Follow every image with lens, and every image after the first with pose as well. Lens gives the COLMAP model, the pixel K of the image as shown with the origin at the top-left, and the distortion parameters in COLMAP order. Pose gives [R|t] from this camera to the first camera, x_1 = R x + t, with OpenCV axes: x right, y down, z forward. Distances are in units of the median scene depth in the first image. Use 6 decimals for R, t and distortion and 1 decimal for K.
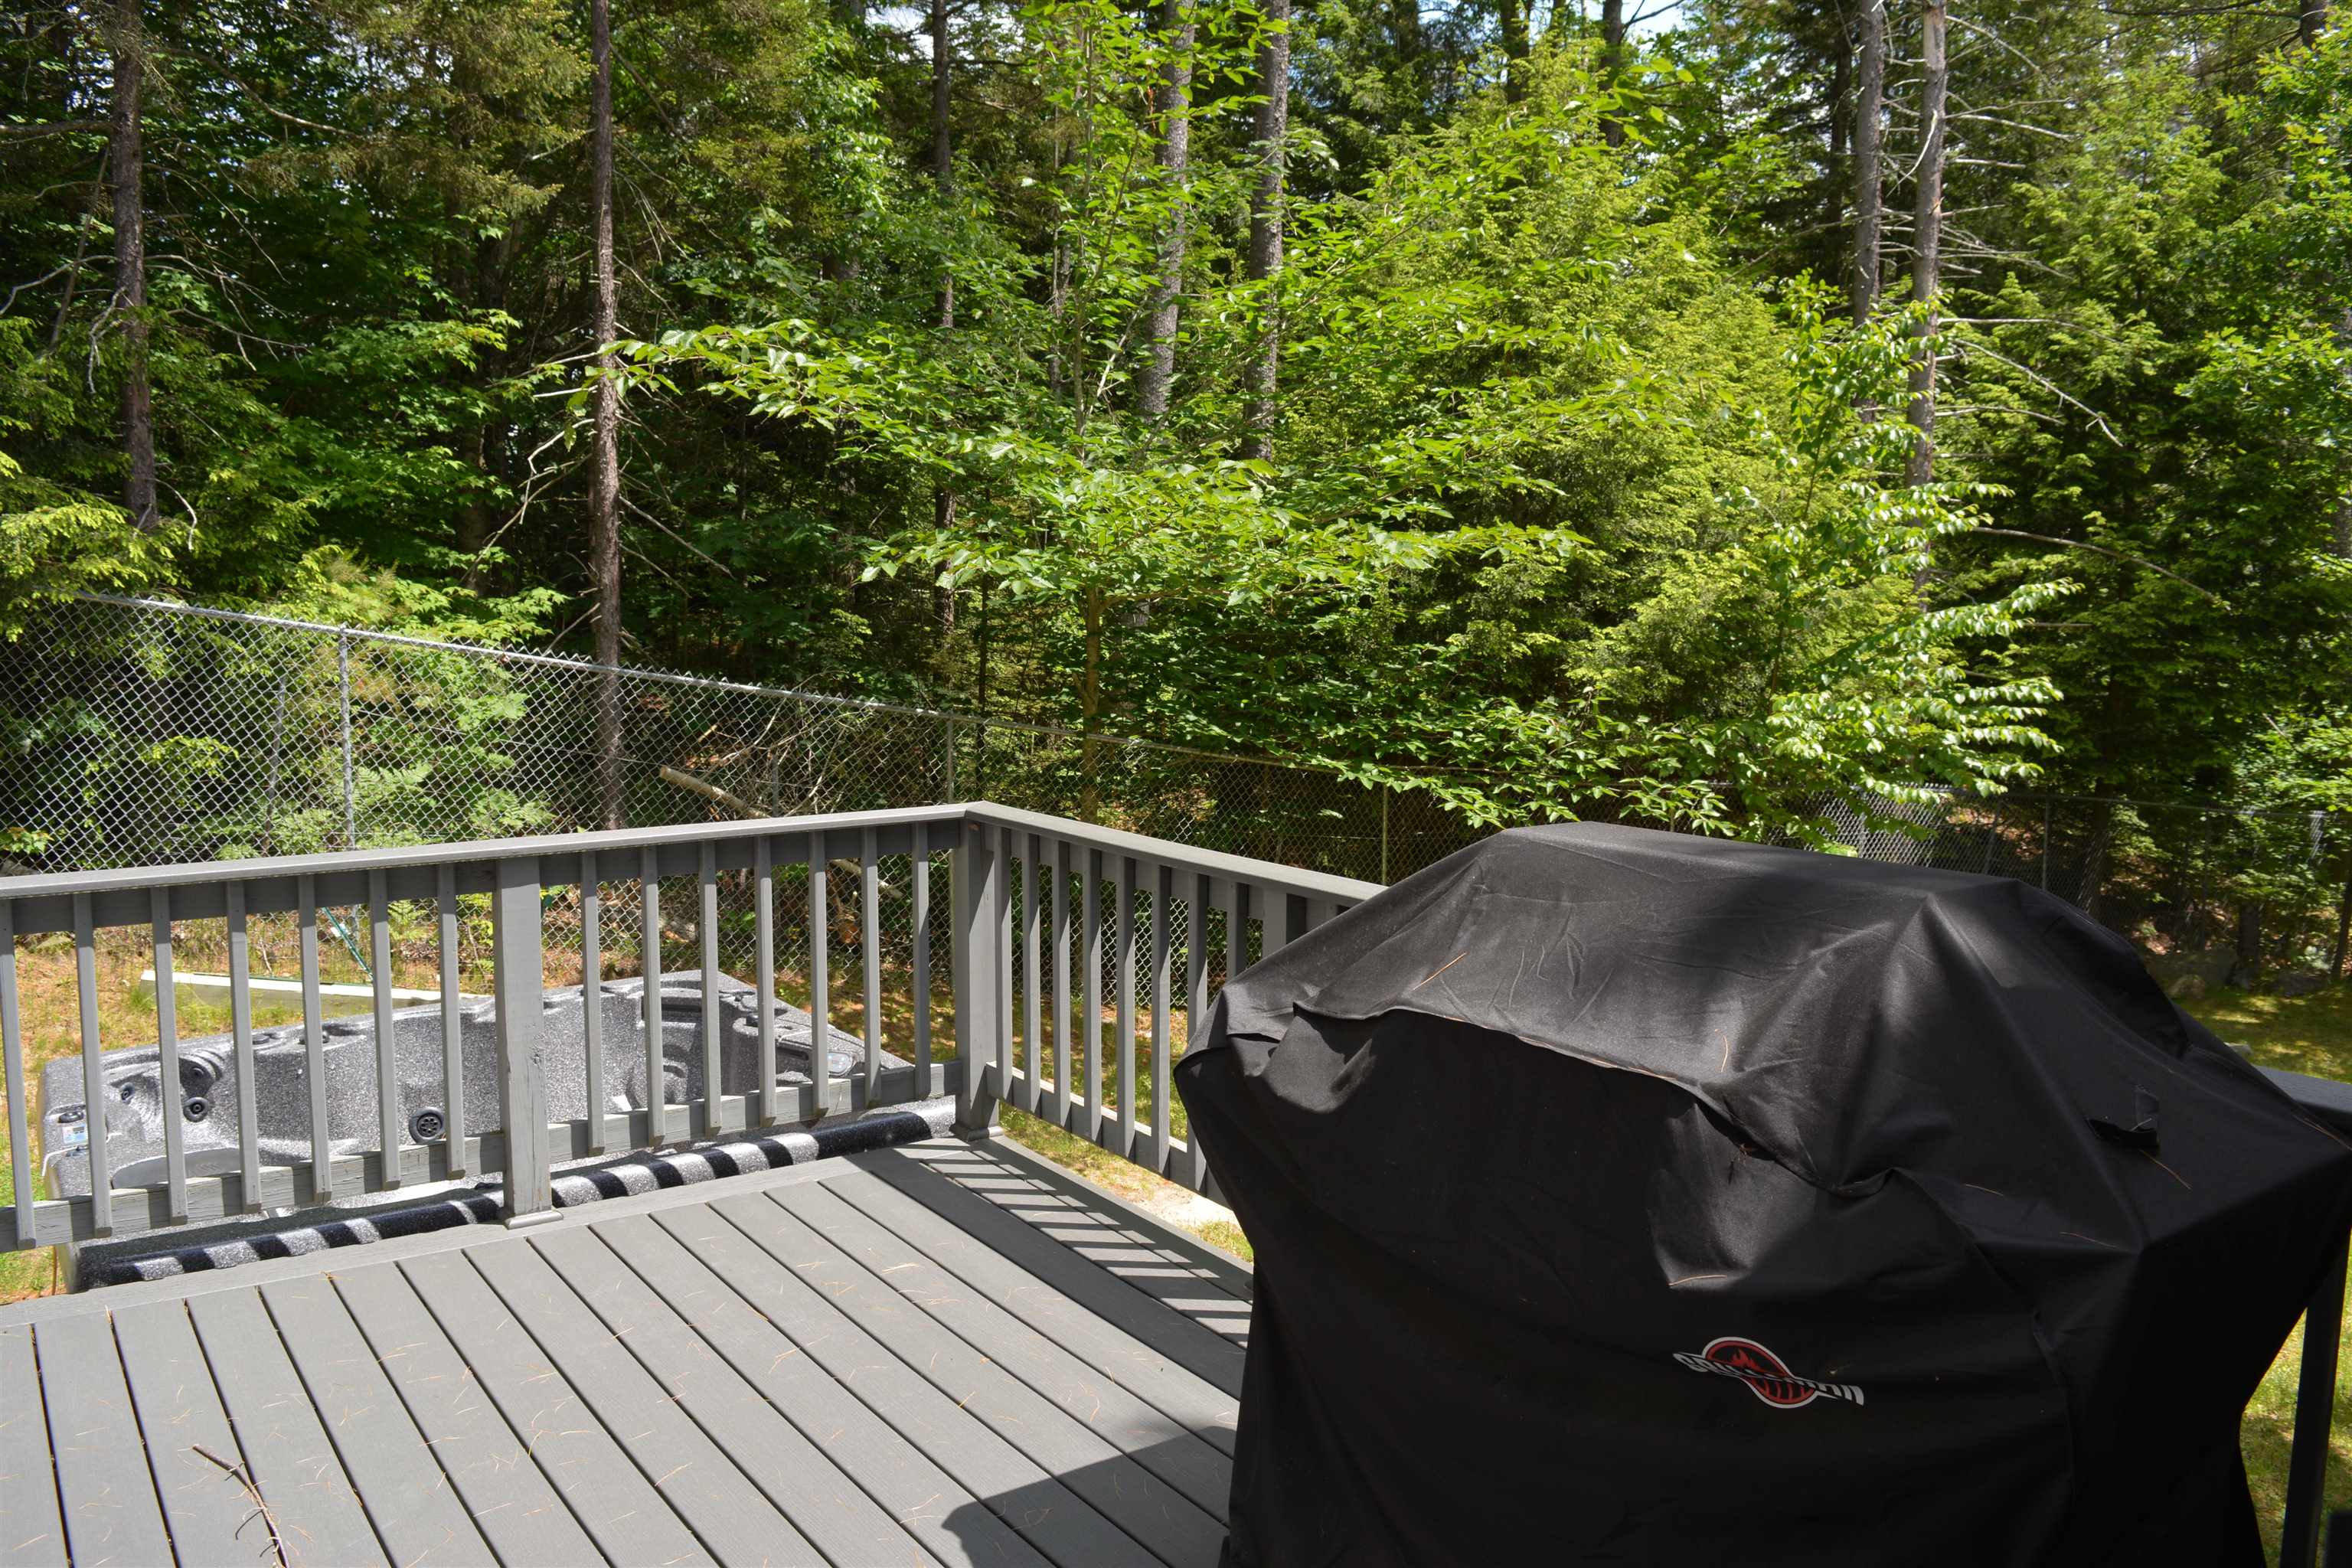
lens RADIAL K [[1891.0, 0, 1176.0], [0, 1891.0, 784.0], [0, 0, 1]] dist [-0.048378, 0.009995]
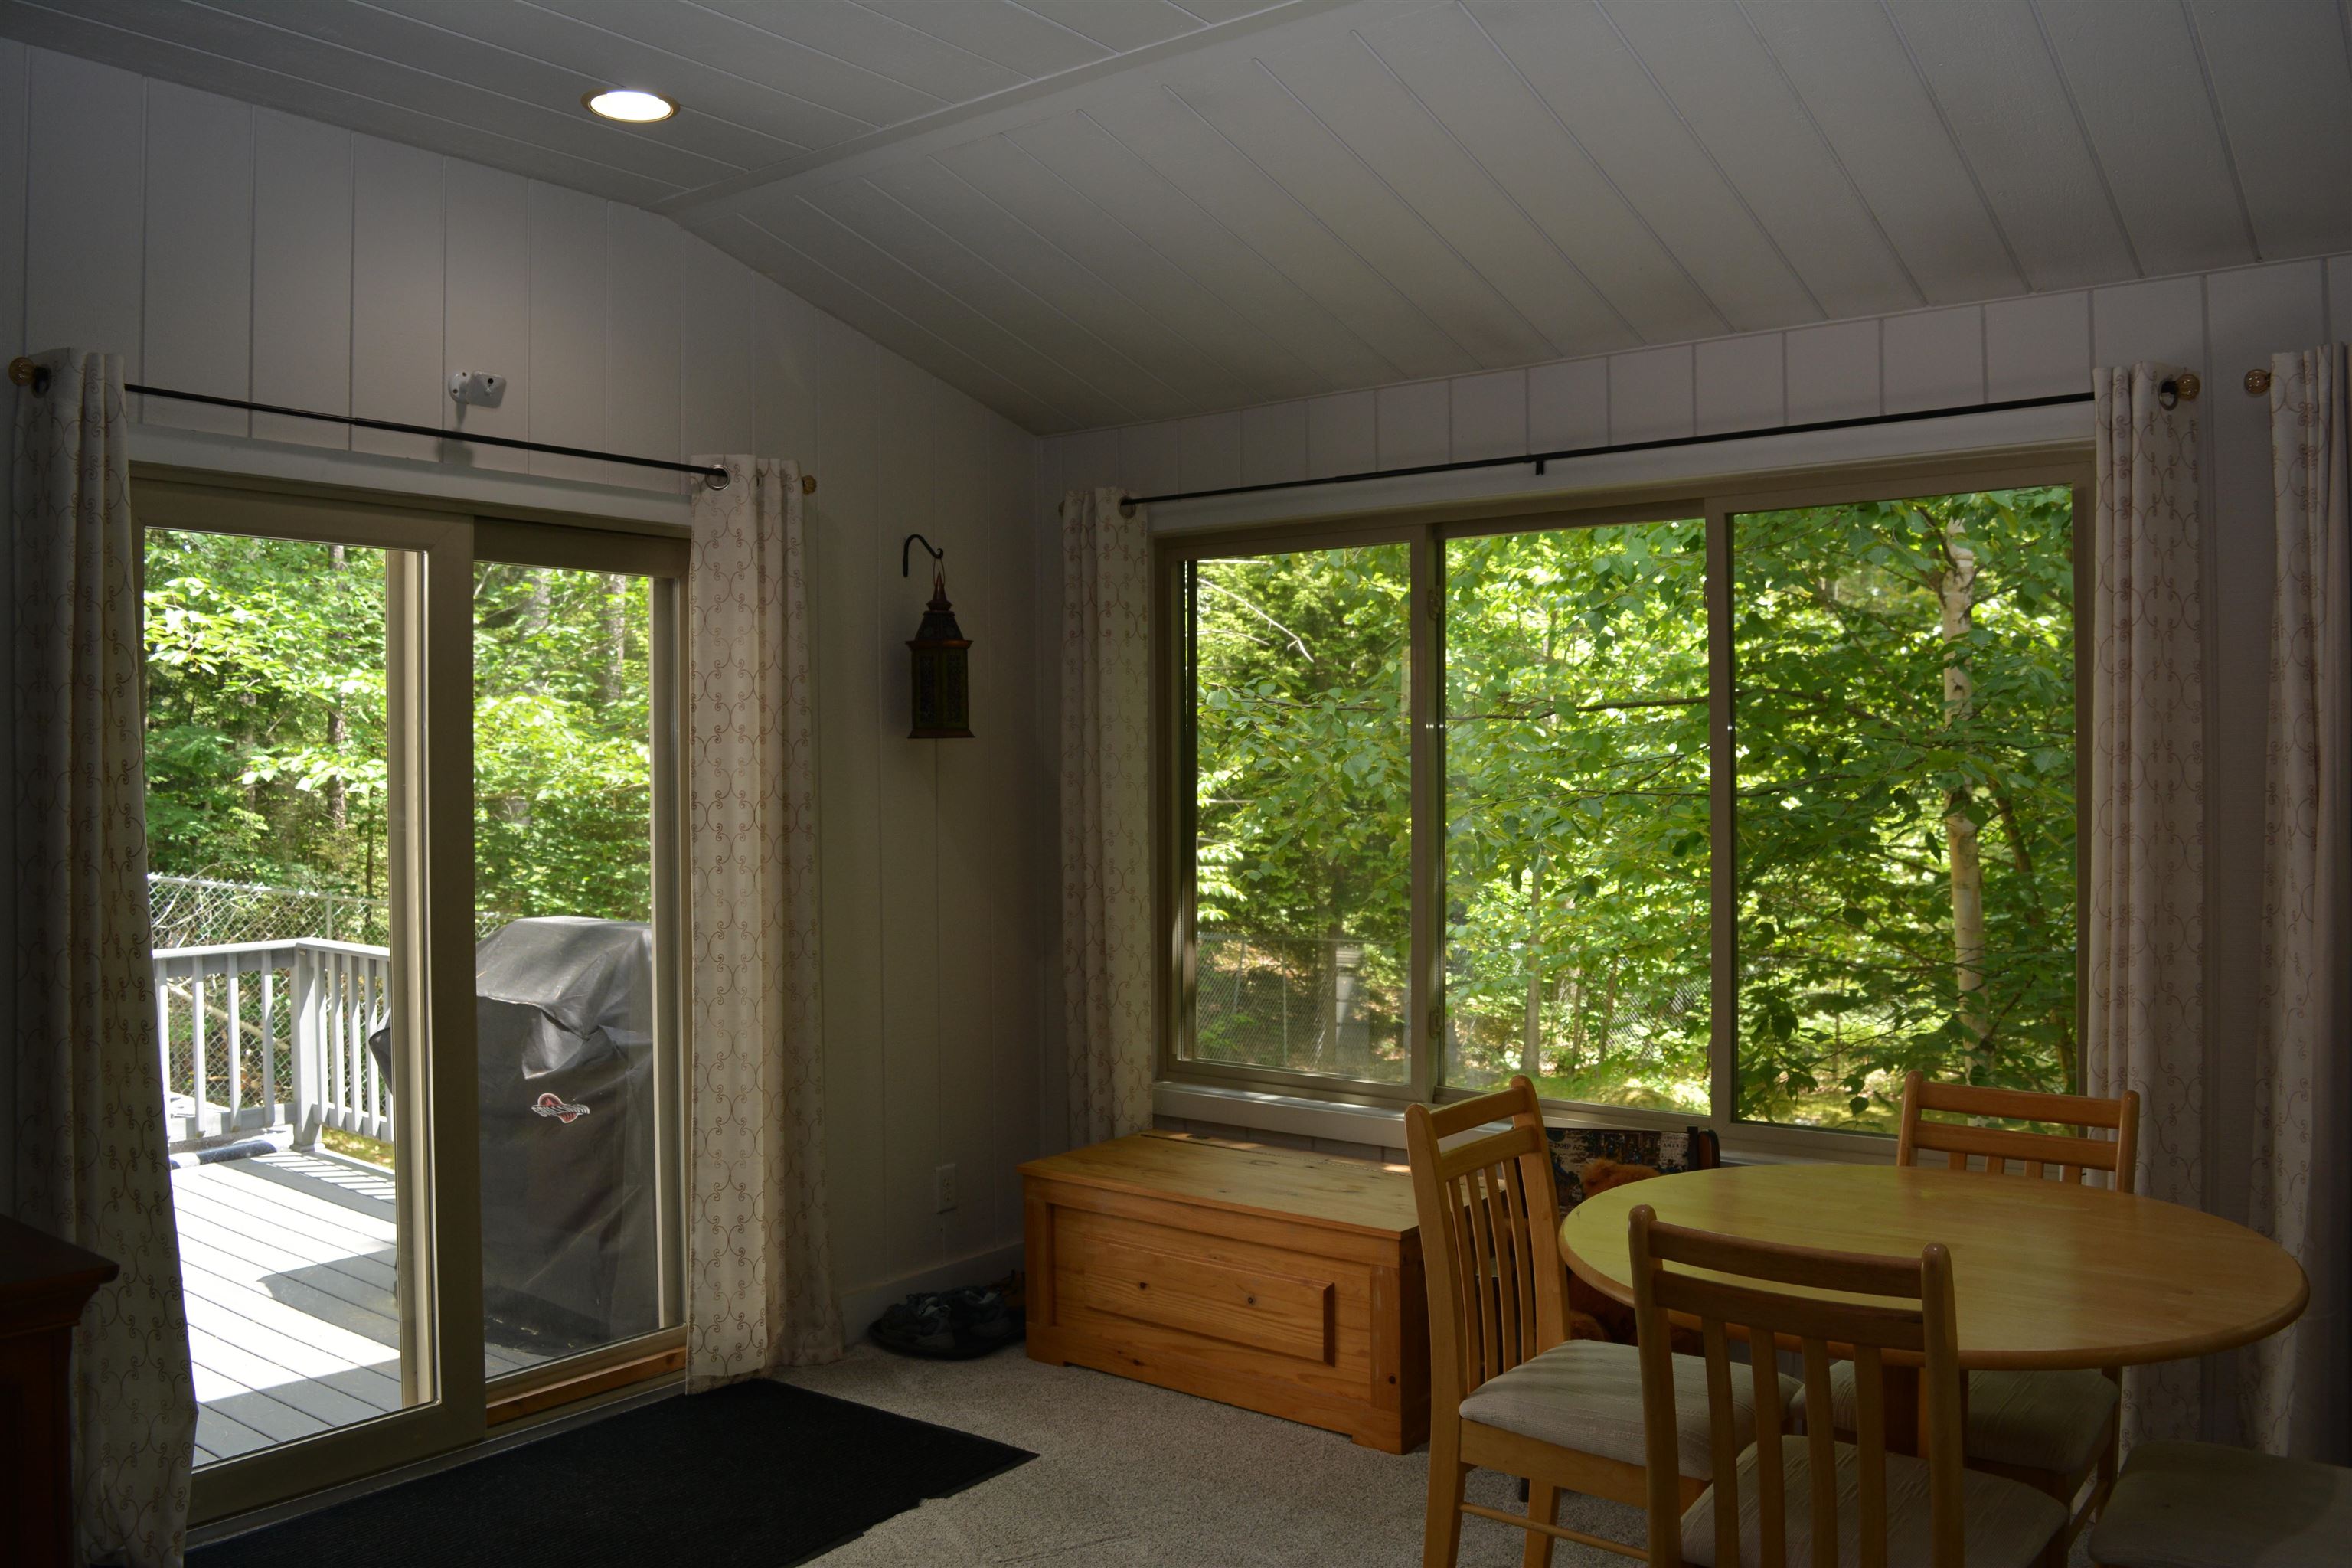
lens RADIAL K [[1835.0, 0, 1176.0], [0, 1835.0, 784.0], [0, 0, 1]] dist [-0.216691, 0.255731]
pose [[0.952802, -0.014149, 0.303263, 0.072480], [0.043432, 0.994991, -0.090035, 0.023543], [-0.300470, 0.098956, 0.948644, -0.319274]]
